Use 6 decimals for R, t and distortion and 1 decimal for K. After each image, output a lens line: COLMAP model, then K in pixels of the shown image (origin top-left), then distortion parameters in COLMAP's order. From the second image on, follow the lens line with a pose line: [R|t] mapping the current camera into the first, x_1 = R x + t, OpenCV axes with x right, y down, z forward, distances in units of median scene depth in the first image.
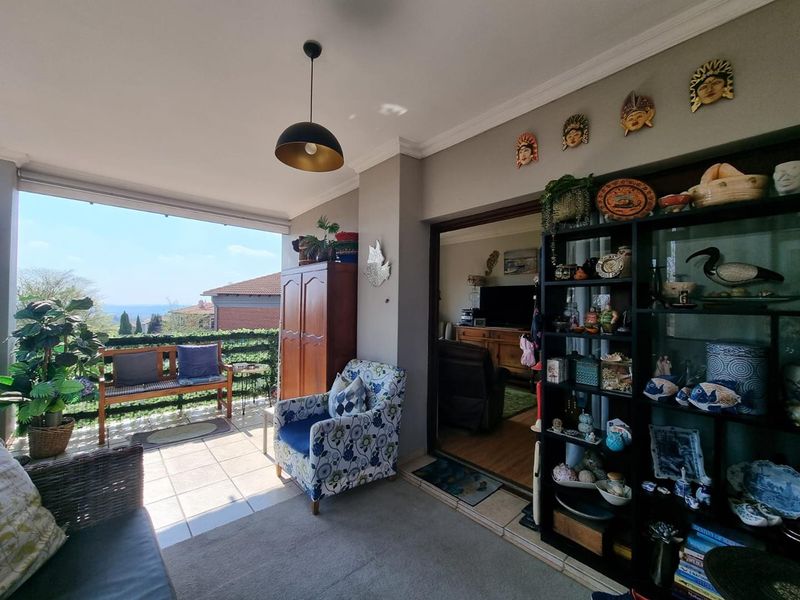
lens RADIAL K [[328.8, 0, 396.2], [0, 328.8, 304.5], [0, 0, 1]] dist [-0.008856, 0.000584]
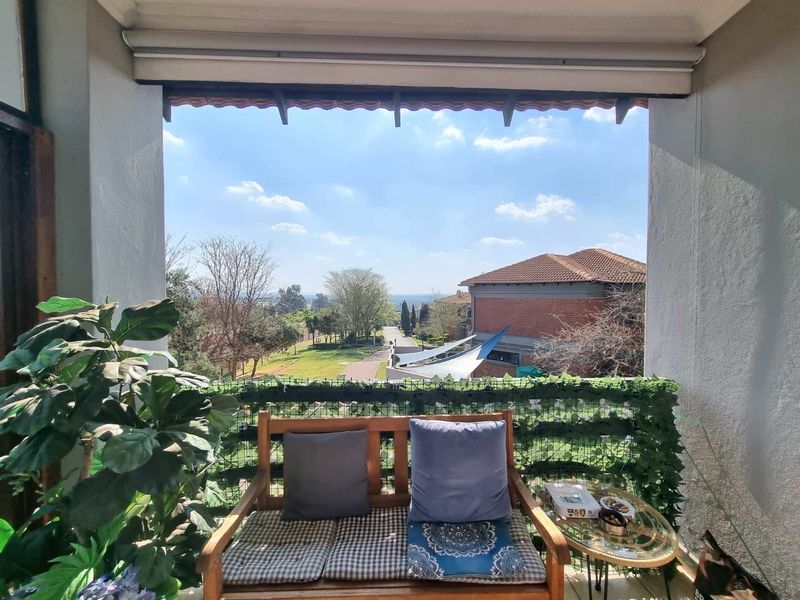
lens RADIAL K [[328.8, 0, 396.9], [0, 328.8, 298.8], [0, 0, 1]] dist [-0.008856, 0.000584]
pose [[0.749488, 0.001915, -0.662016, -0.353628], [0.009735, 0.999856, 0.013914, -0.016088], [0.661947, -0.016873, 0.749361, 0.587974]]
